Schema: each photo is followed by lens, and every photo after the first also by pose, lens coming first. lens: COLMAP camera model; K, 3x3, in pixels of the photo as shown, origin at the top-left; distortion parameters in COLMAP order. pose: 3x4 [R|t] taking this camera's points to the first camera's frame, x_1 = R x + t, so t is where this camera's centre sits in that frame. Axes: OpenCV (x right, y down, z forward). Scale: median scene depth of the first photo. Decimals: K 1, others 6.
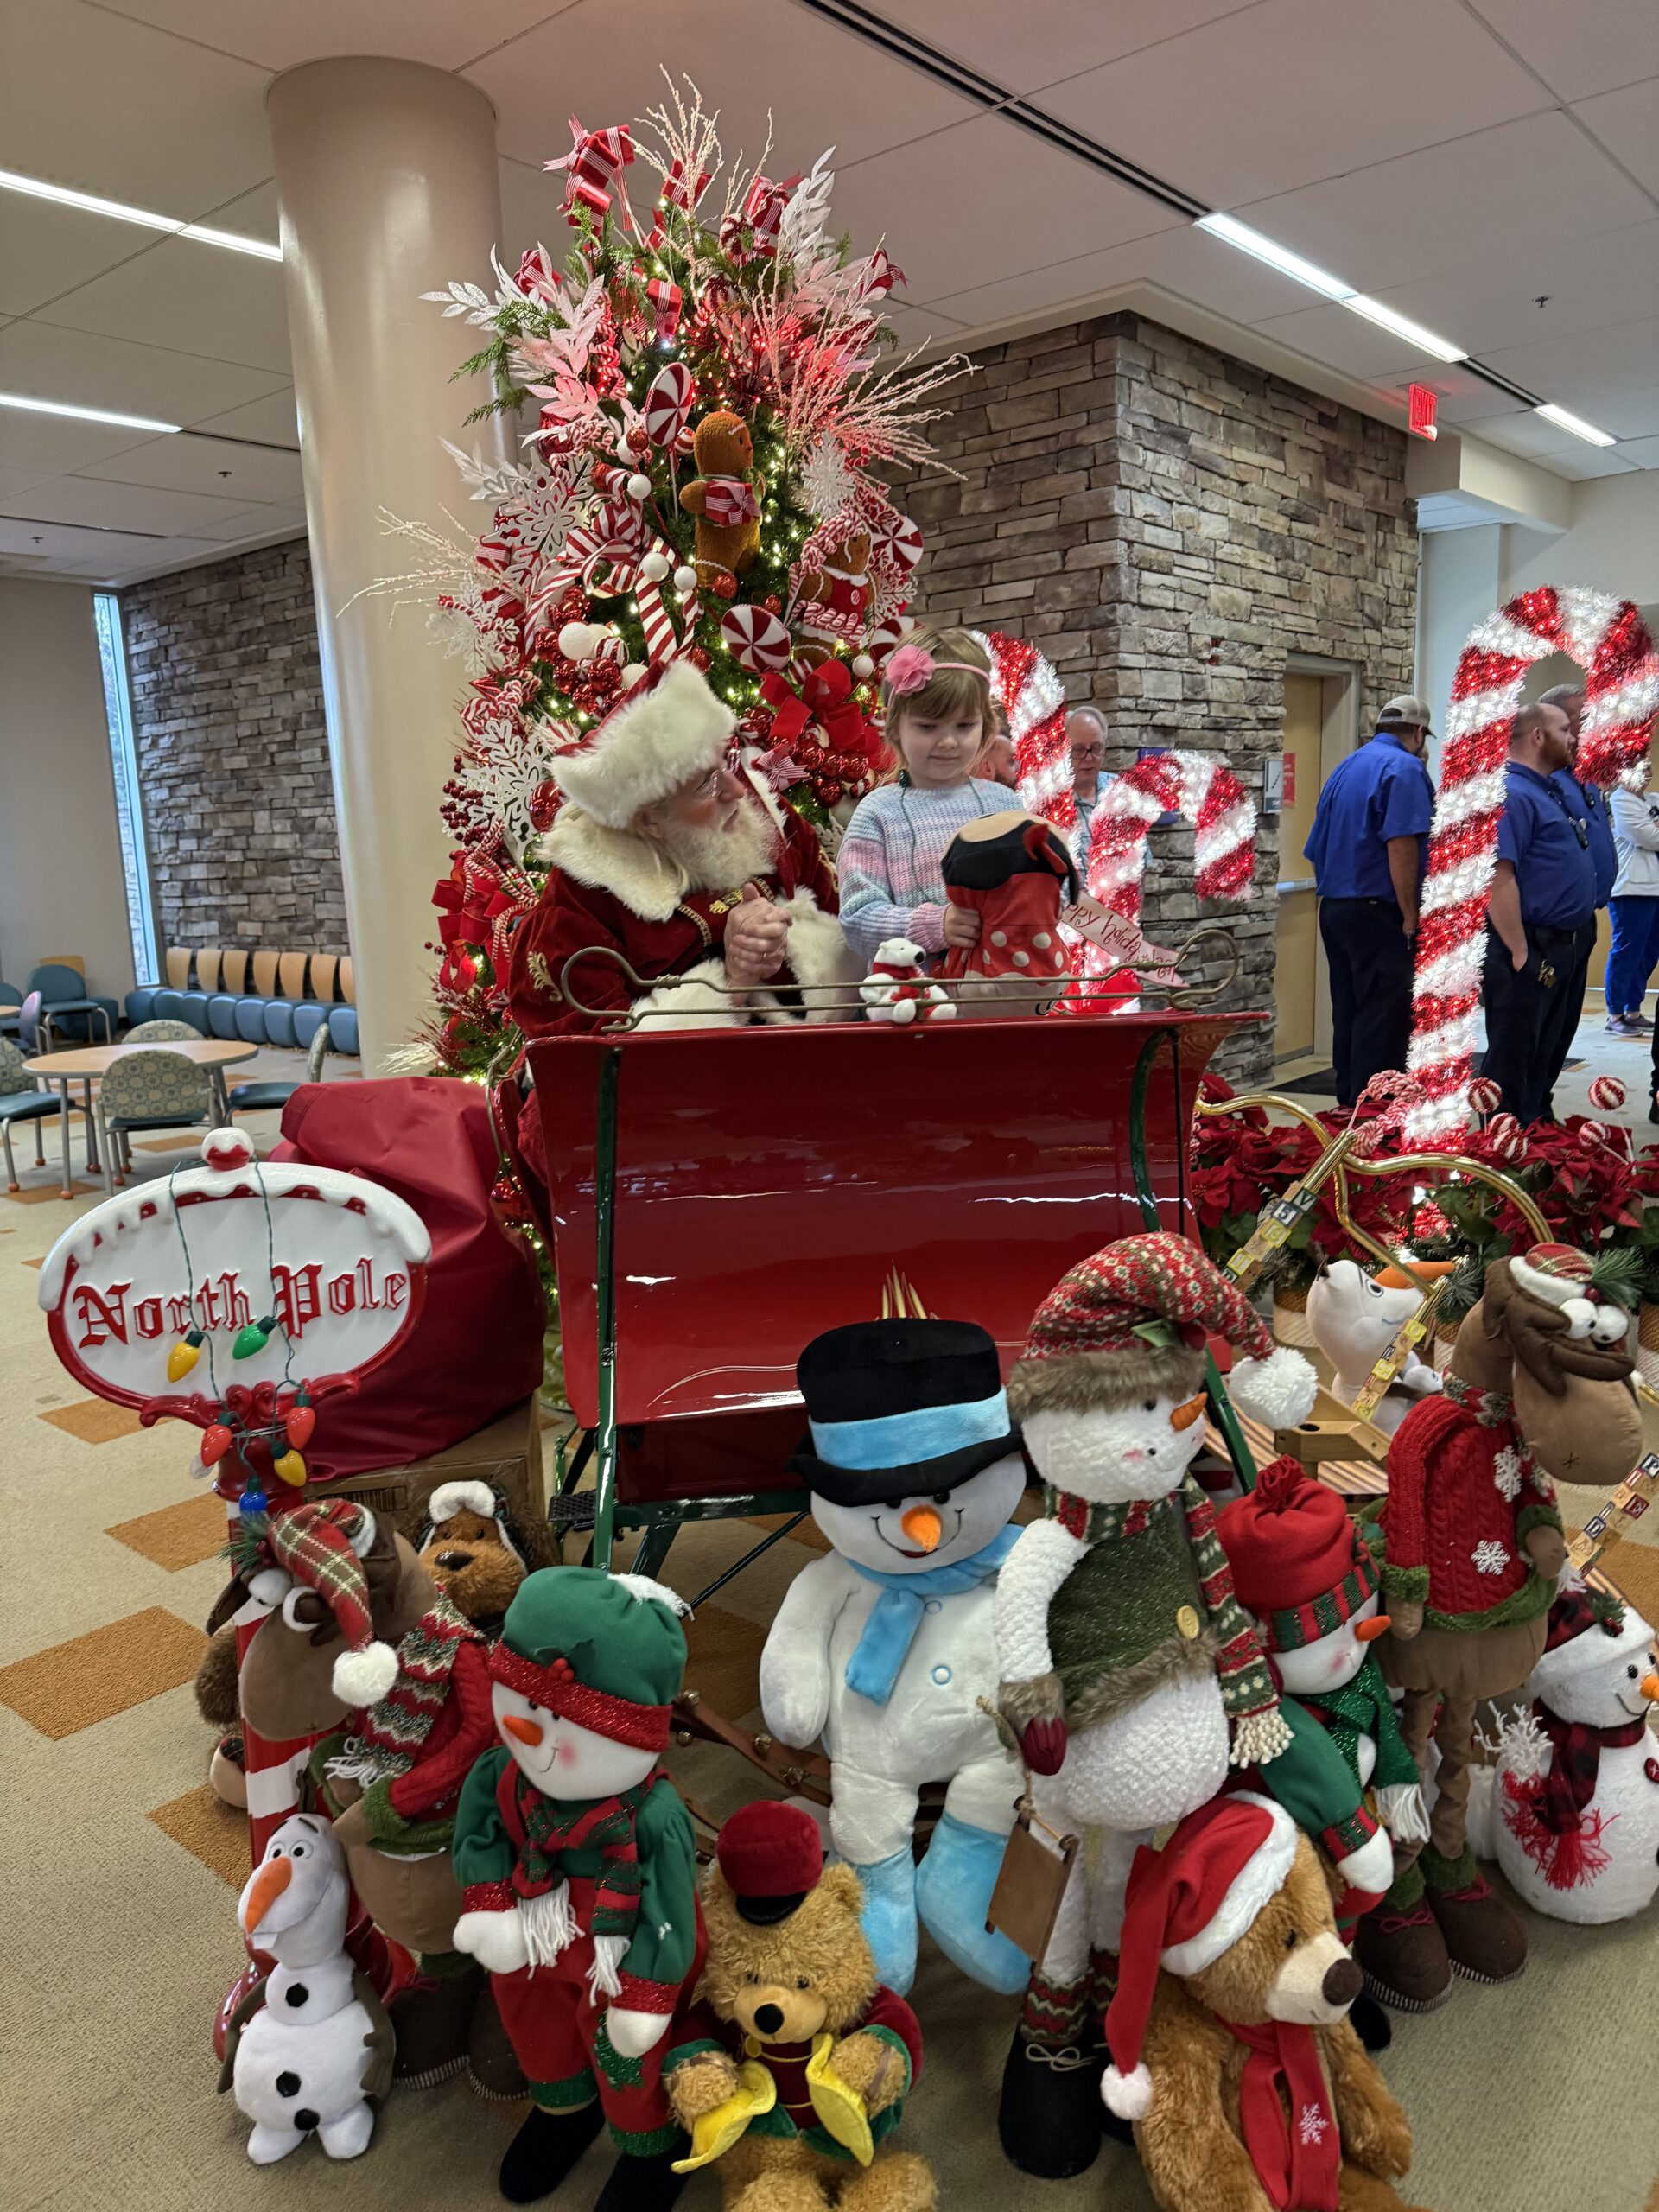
lens RADIAL K [[1566.3, 0, 843.8], [0, 1566.3, 1116.4], [0, 0, 1]] dist [0.048067, -0.081803]
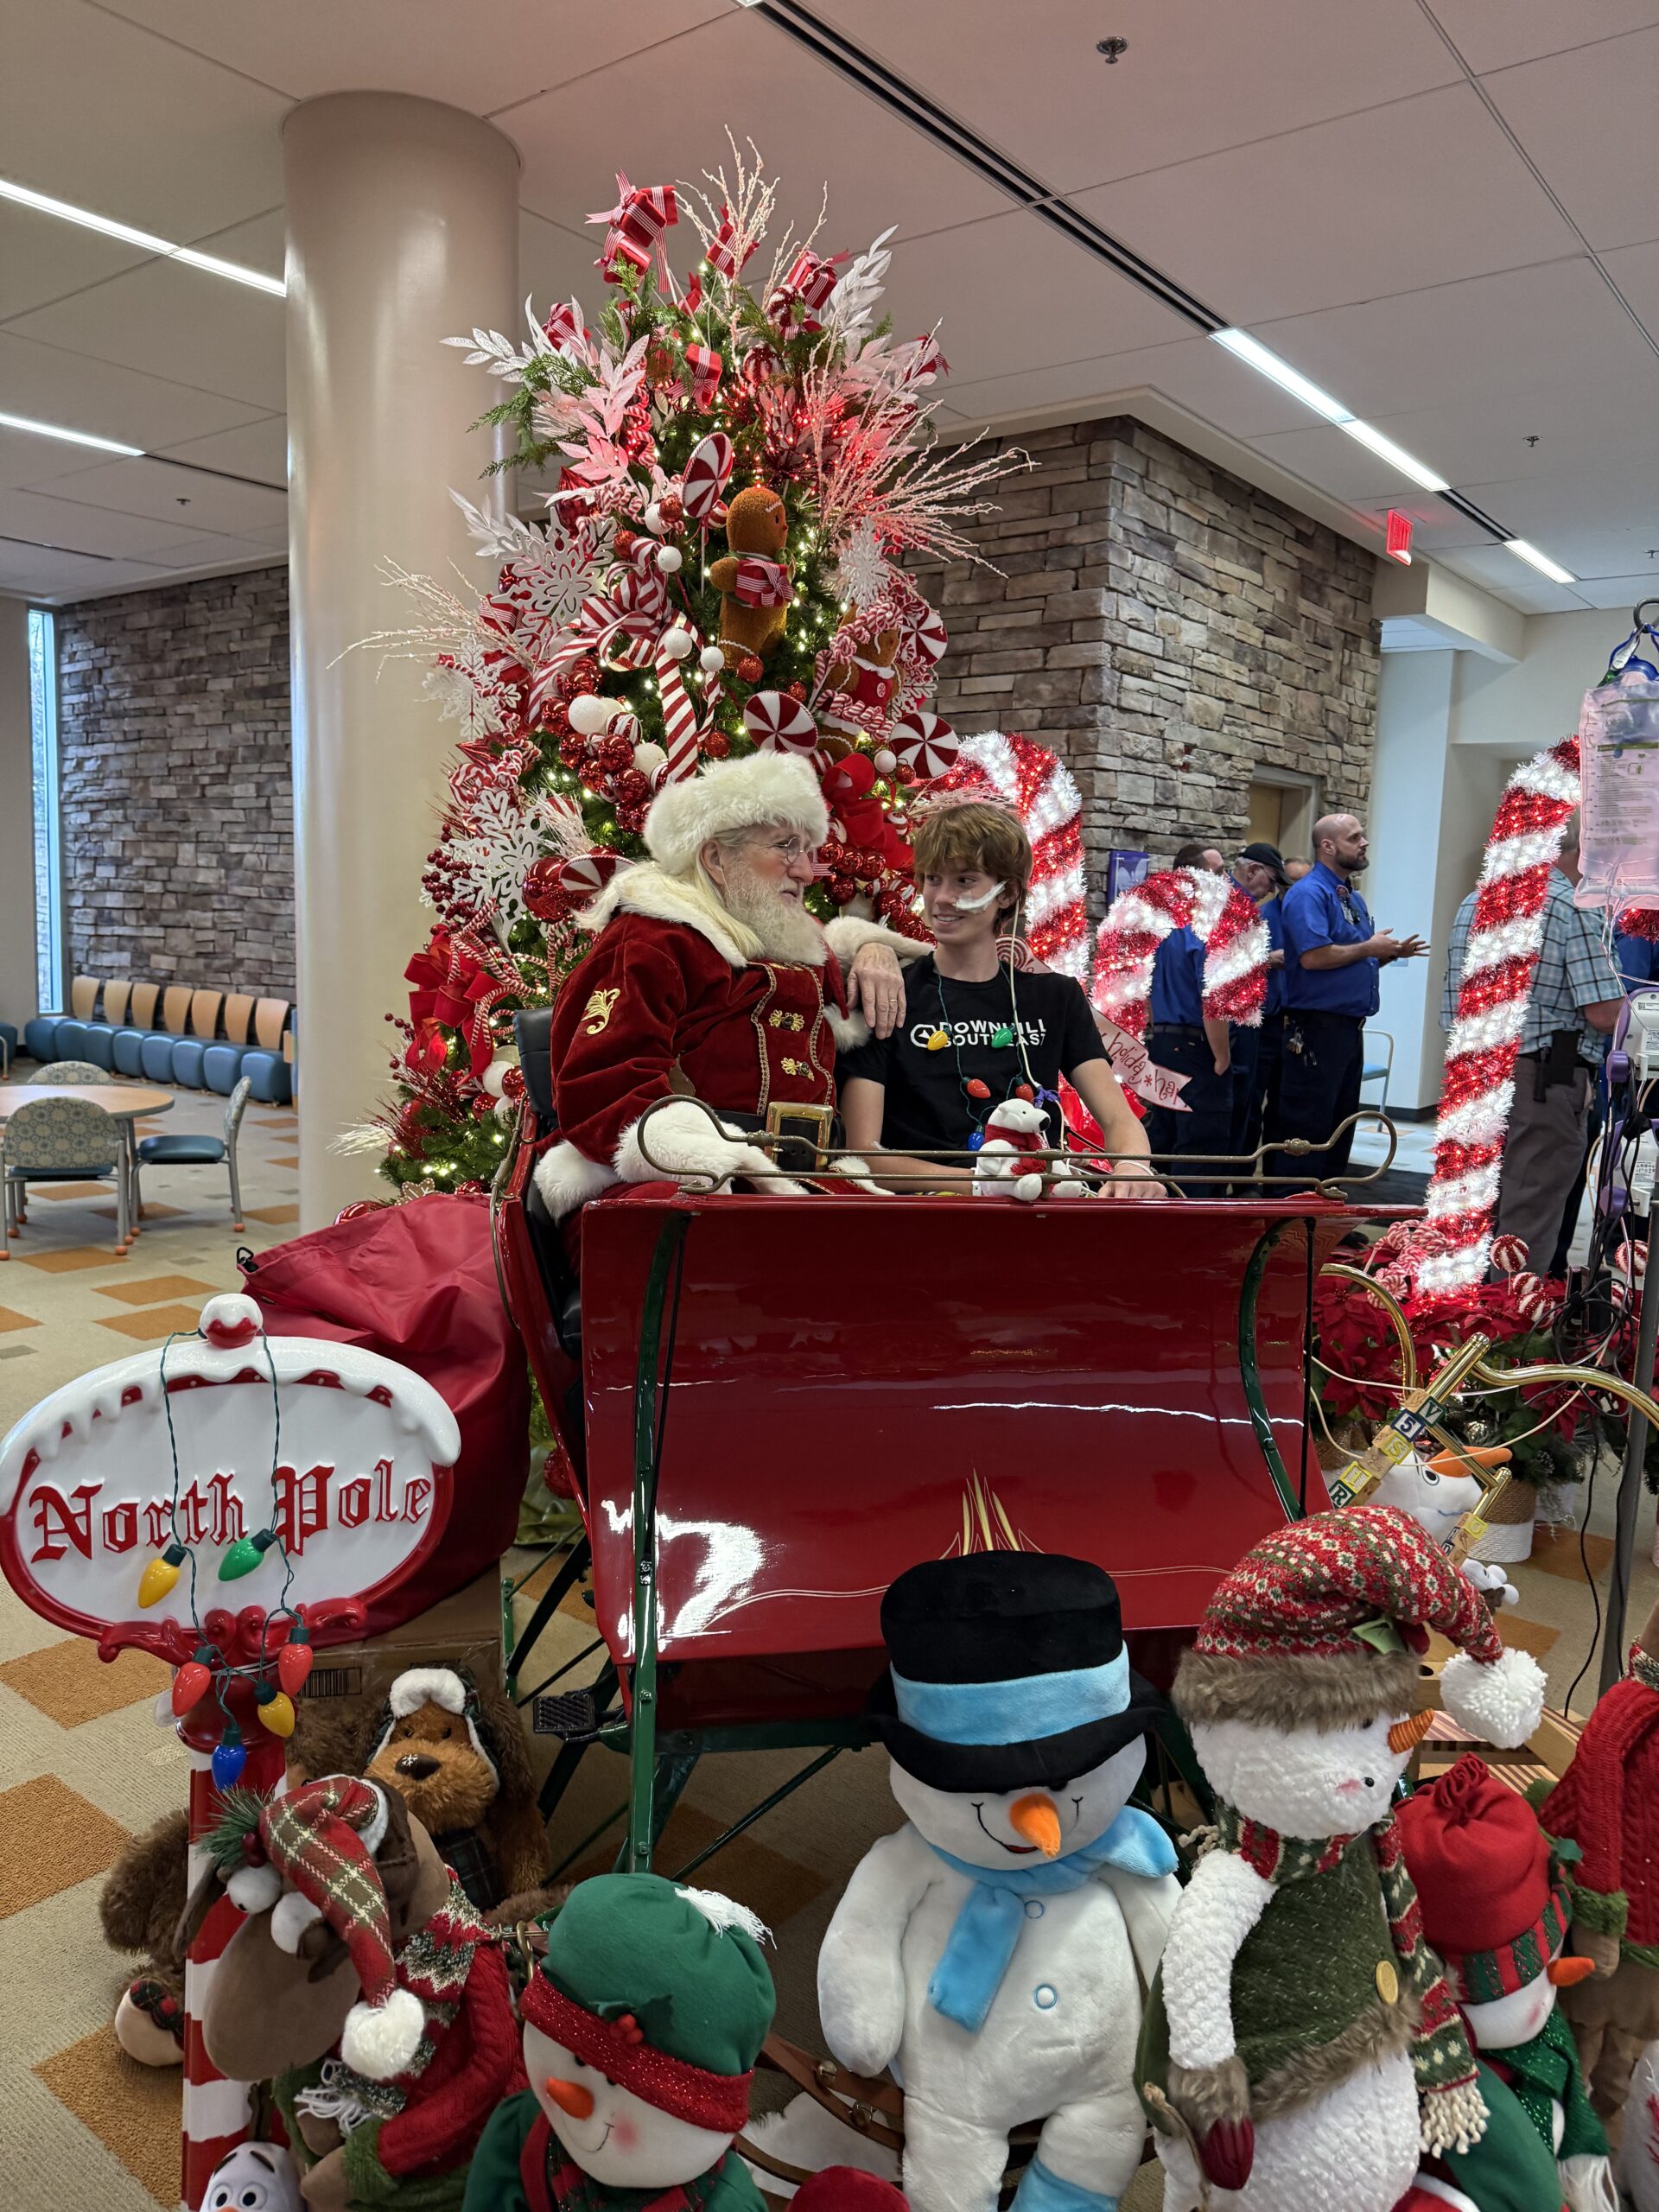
lens RADIAL K [[1550.4, 0, 818.4], [0, 1550.4, 1092.0], [0, 0, 1]] dist [0.141319, -0.285421]
pose [[0.996923, 0.062151, 0.047763, -0.059241], [-0.059469, 0.996678, -0.055643, -0.032064], [-0.051063, 0.052632, 0.997308, 0.069503]]
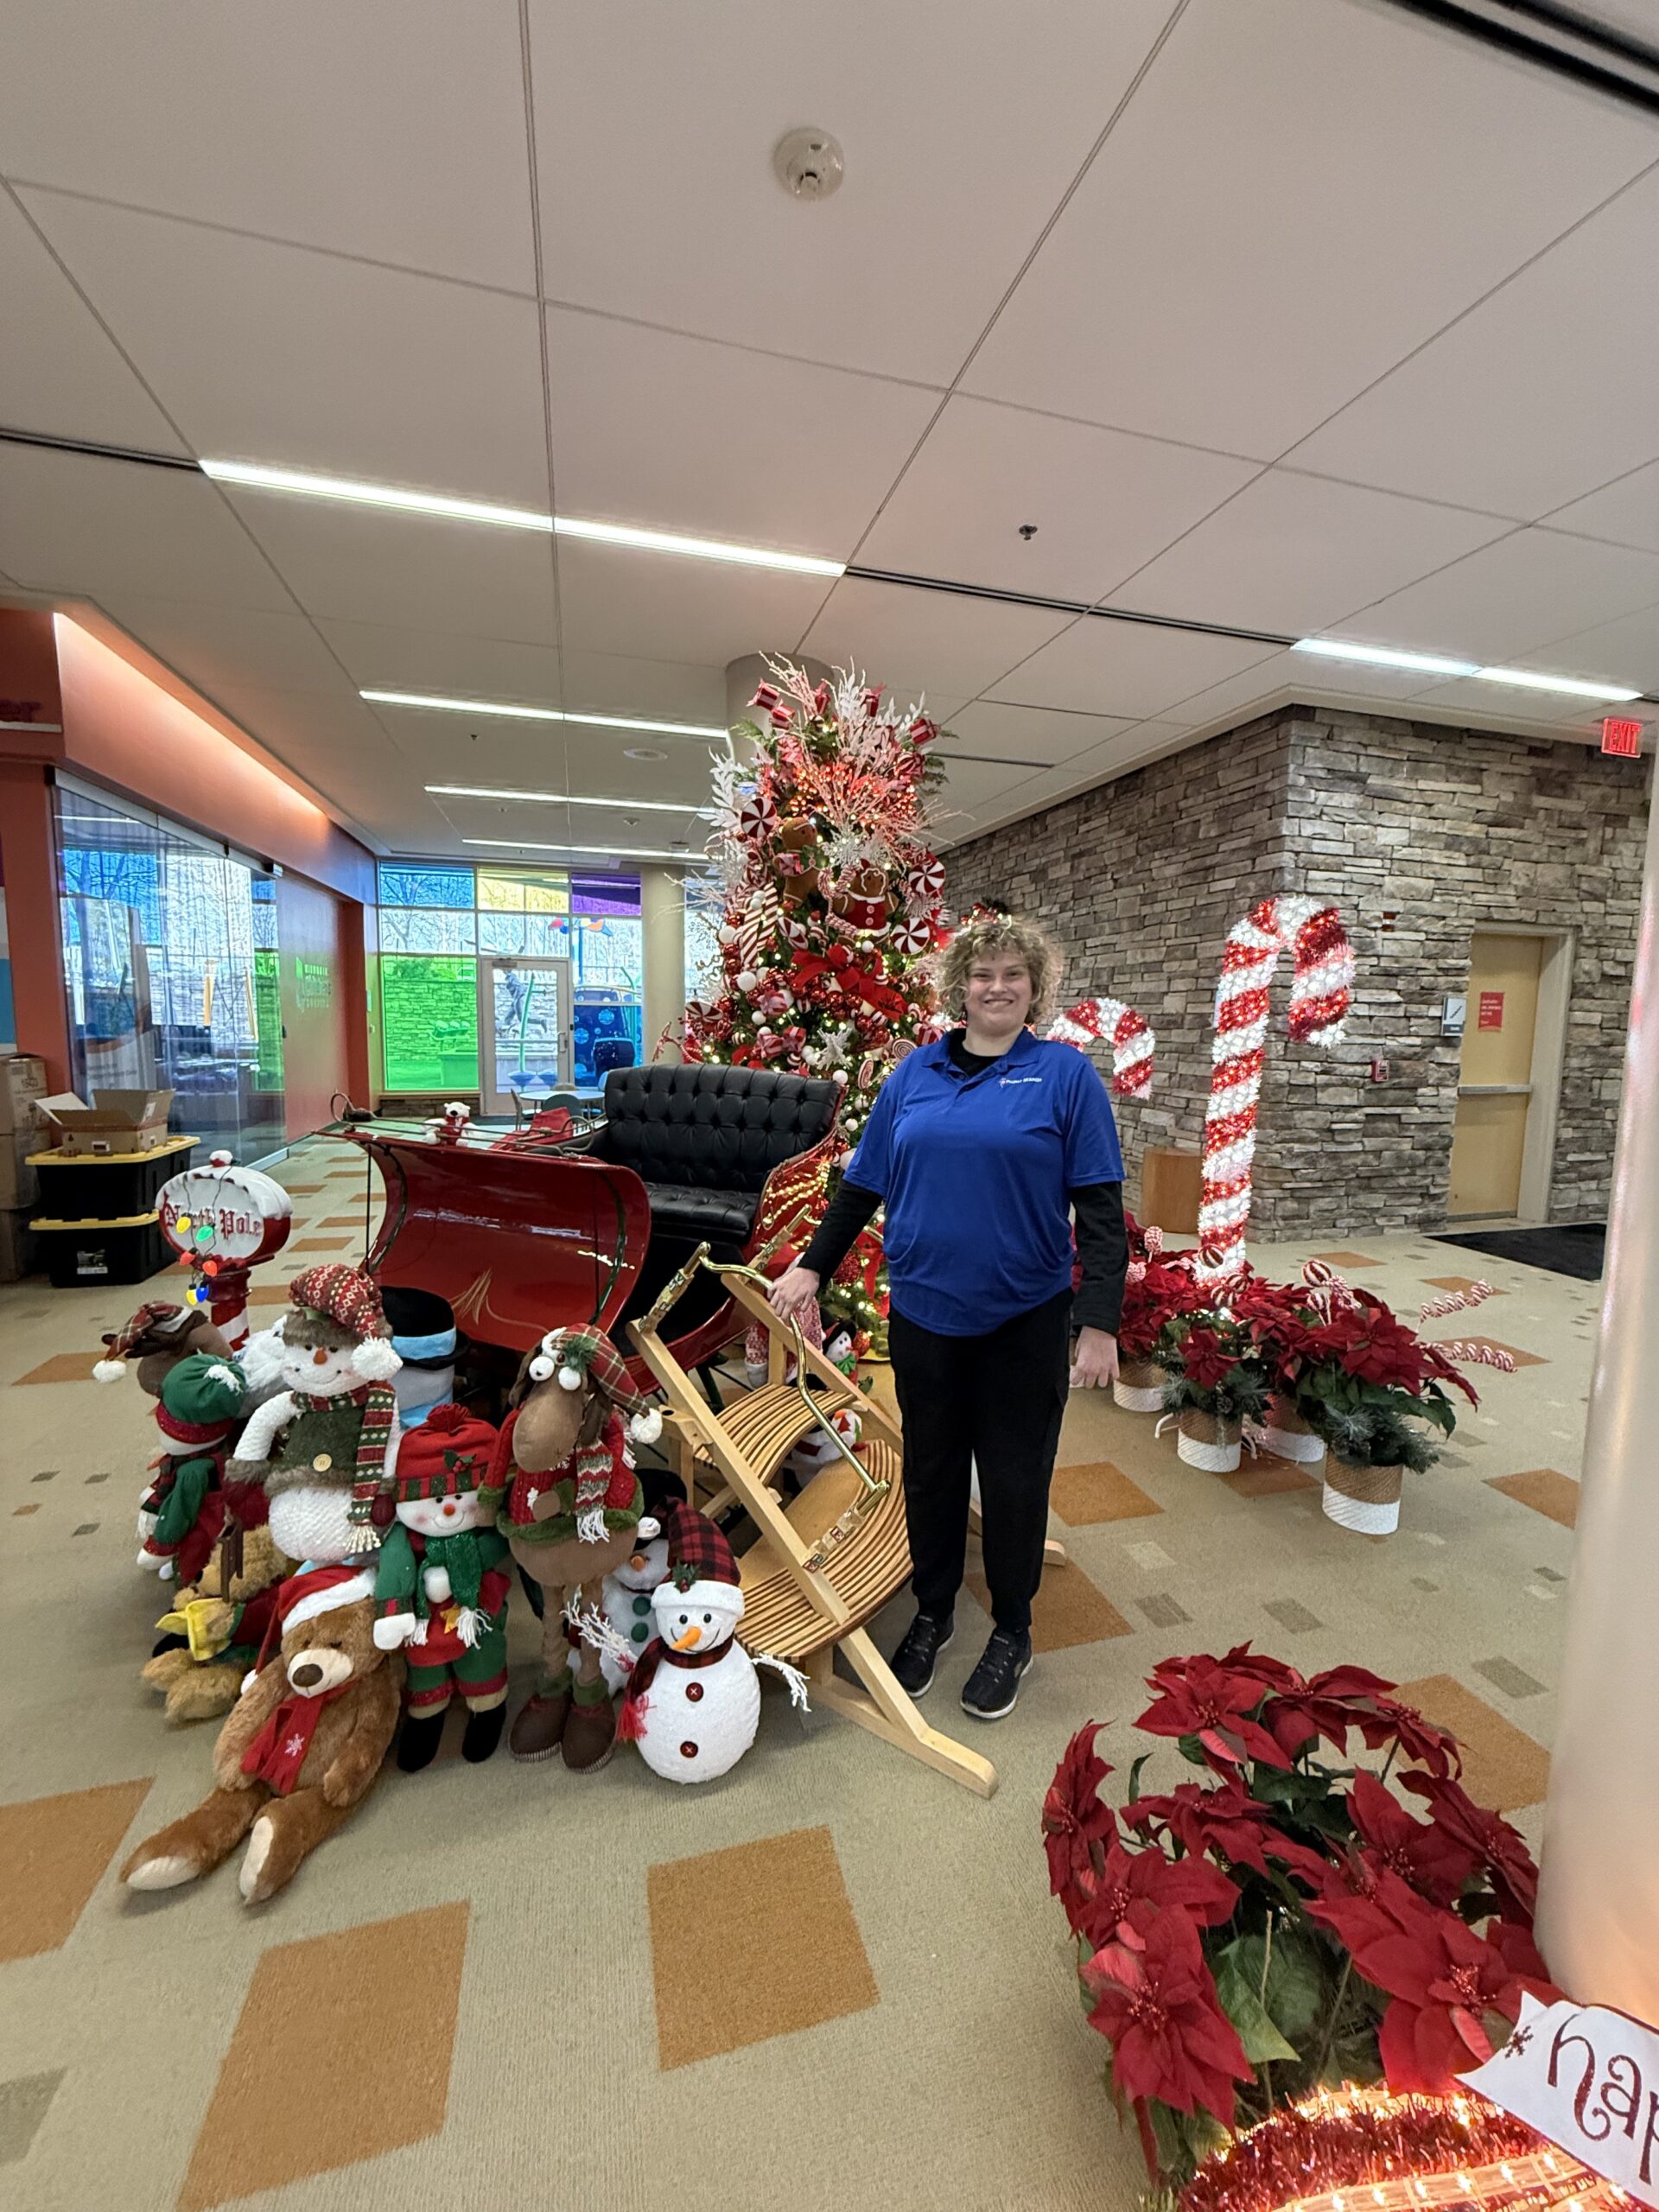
lens RADIAL K [[888.1, 0, 831.3], [0, 888.1, 1102.7], [0, 0, 1]] dist [-0.000229, -0.000117]
pose [[0.830152, 0.104553, -0.547646, 0.533361], [-0.143641, 0.989208, -0.028885, -0.075291], [0.538716, 0.102643, 0.836212, 0.149205]]
